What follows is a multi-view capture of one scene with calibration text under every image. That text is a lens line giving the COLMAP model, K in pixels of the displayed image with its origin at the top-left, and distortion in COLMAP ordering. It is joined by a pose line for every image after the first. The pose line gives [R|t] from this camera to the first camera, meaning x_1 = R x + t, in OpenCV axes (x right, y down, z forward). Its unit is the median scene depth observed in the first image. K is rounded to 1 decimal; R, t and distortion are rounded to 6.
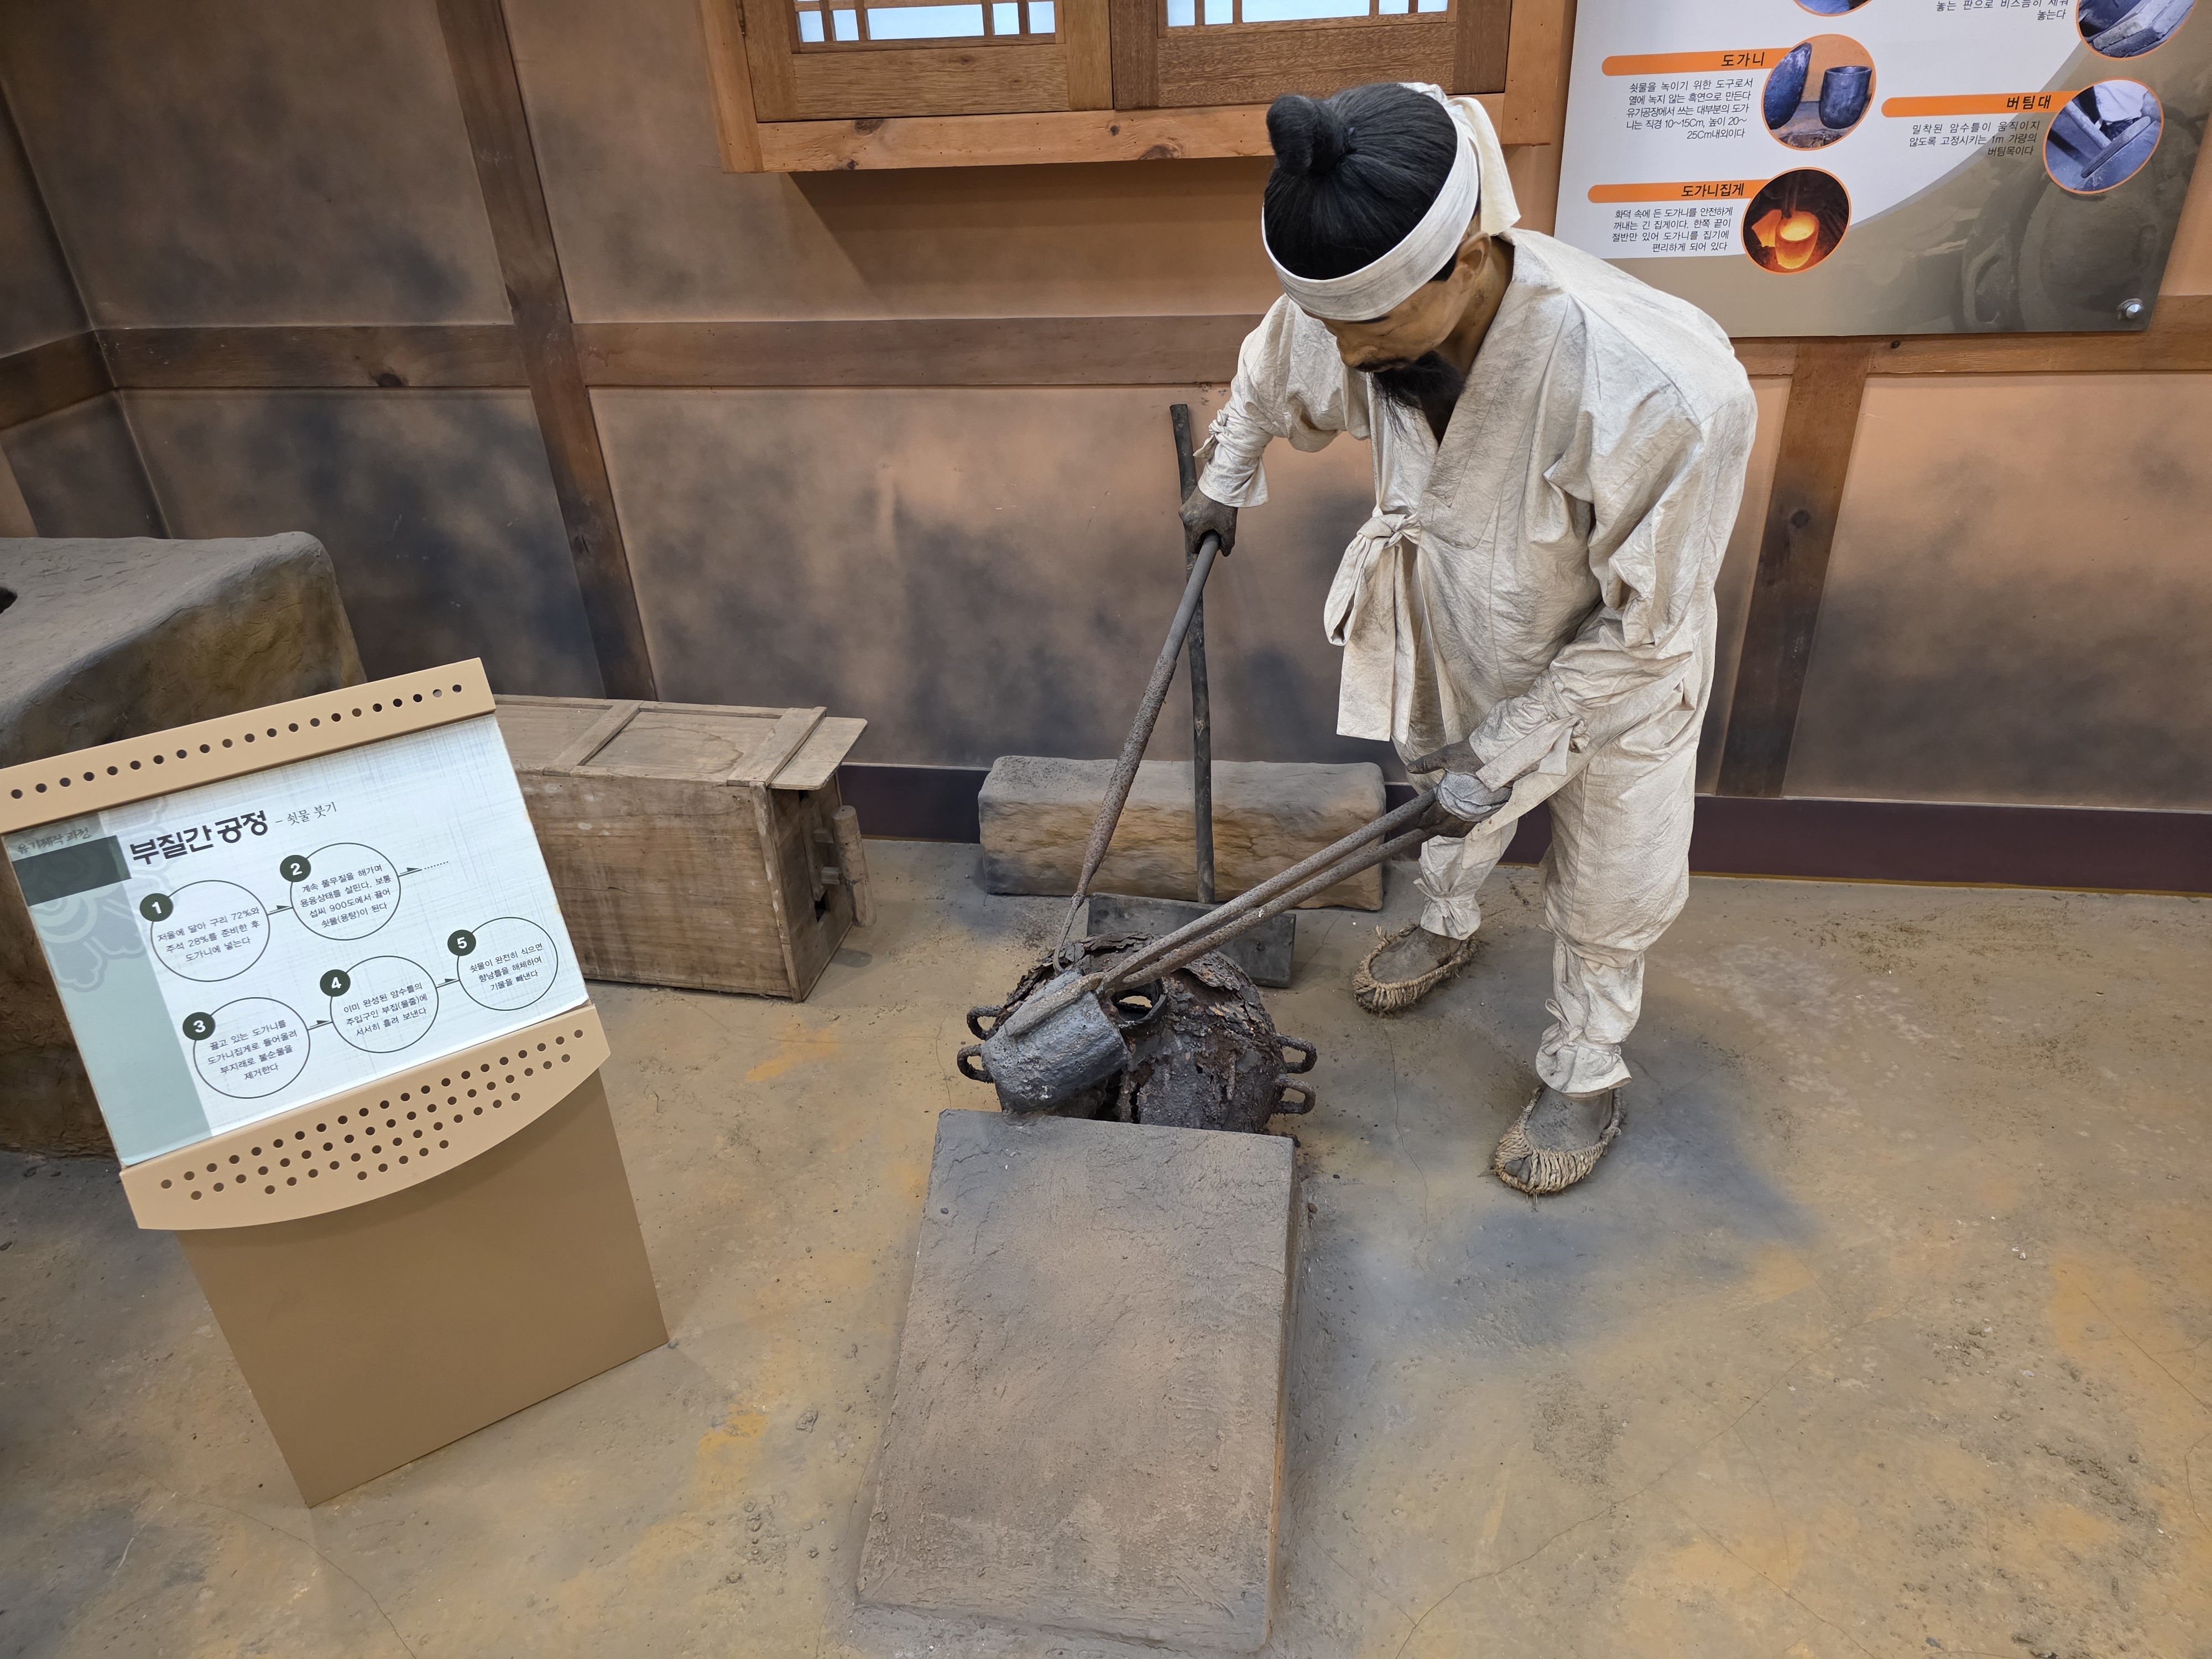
lens RADIAL K [[1488.7, 0, 1106.0], [0, 1488.7, 829.5], [0, 0, 1]] dist [0.068651, -0.068535]
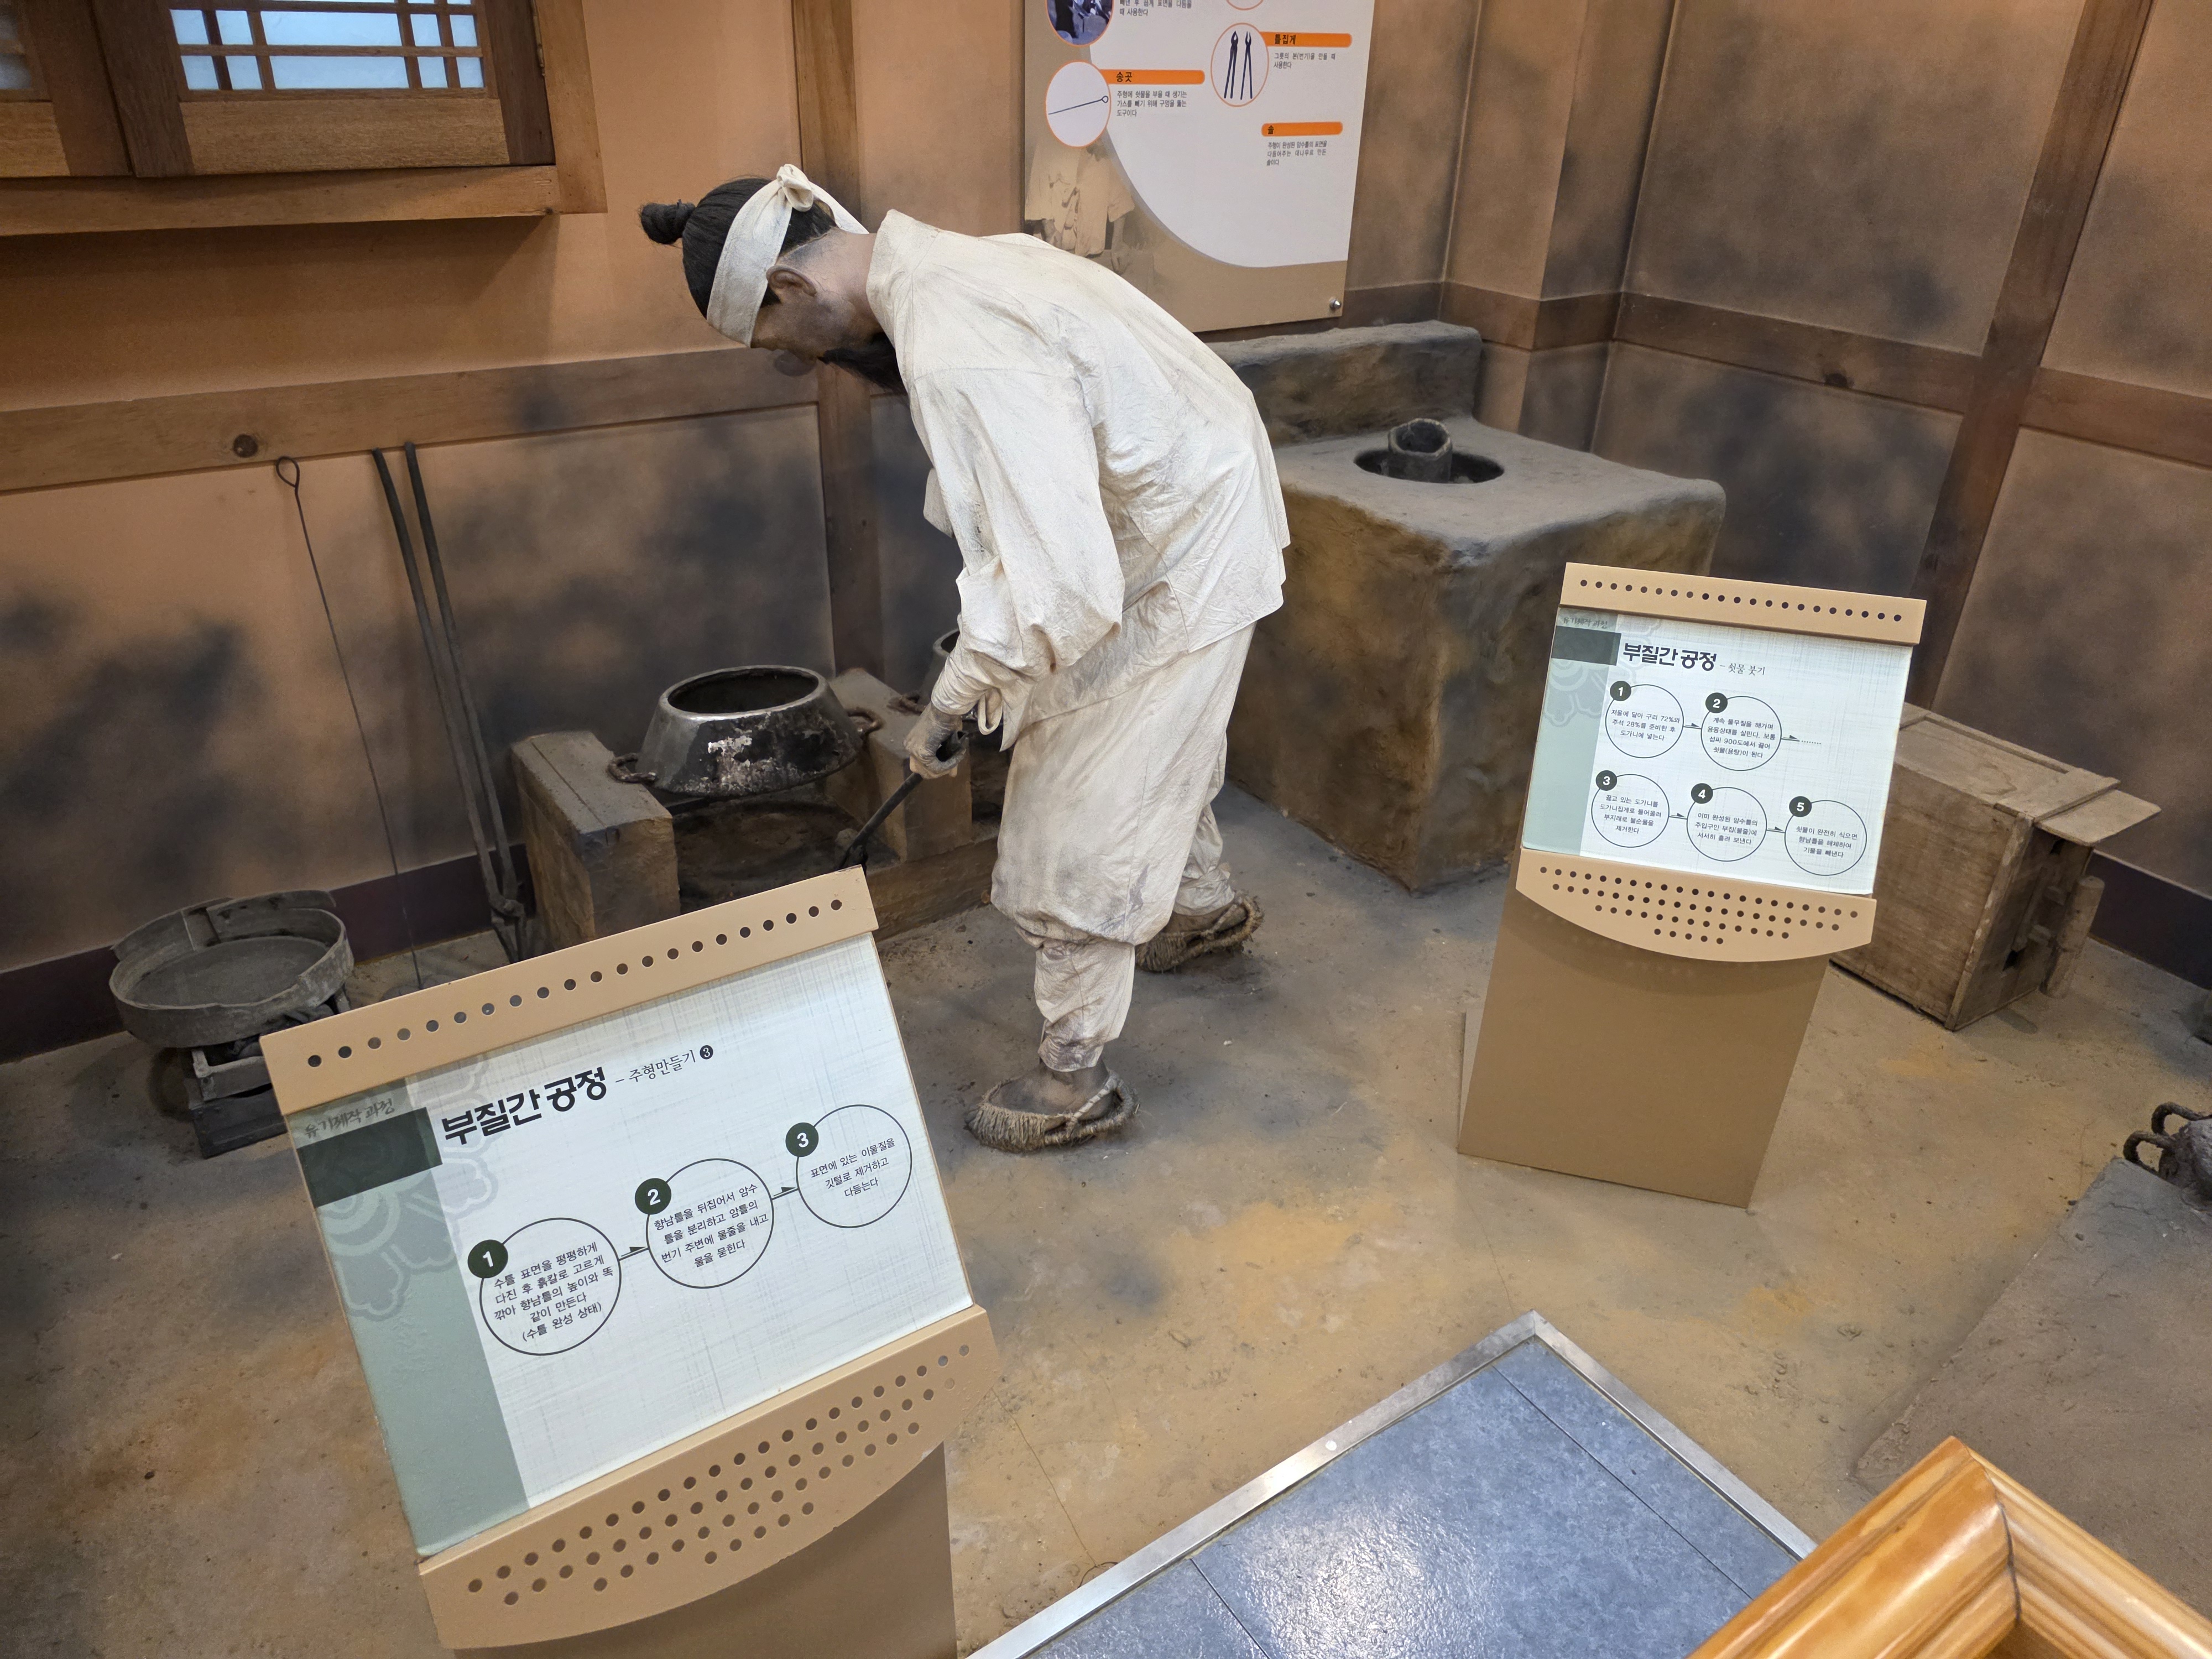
lens RADIAL K [[1488.7, 0, 1106.0], [0, 1488.7, 829.5], [0, 0, 1]] dist [0.068651, -0.068535]
pose [[0.695242, 0.405561, -0.593429, -0.082050], [-0.417575, 0.899894, 0.125787, 0.179548], [0.585038, 0.160349, 0.794996, -0.332057]]
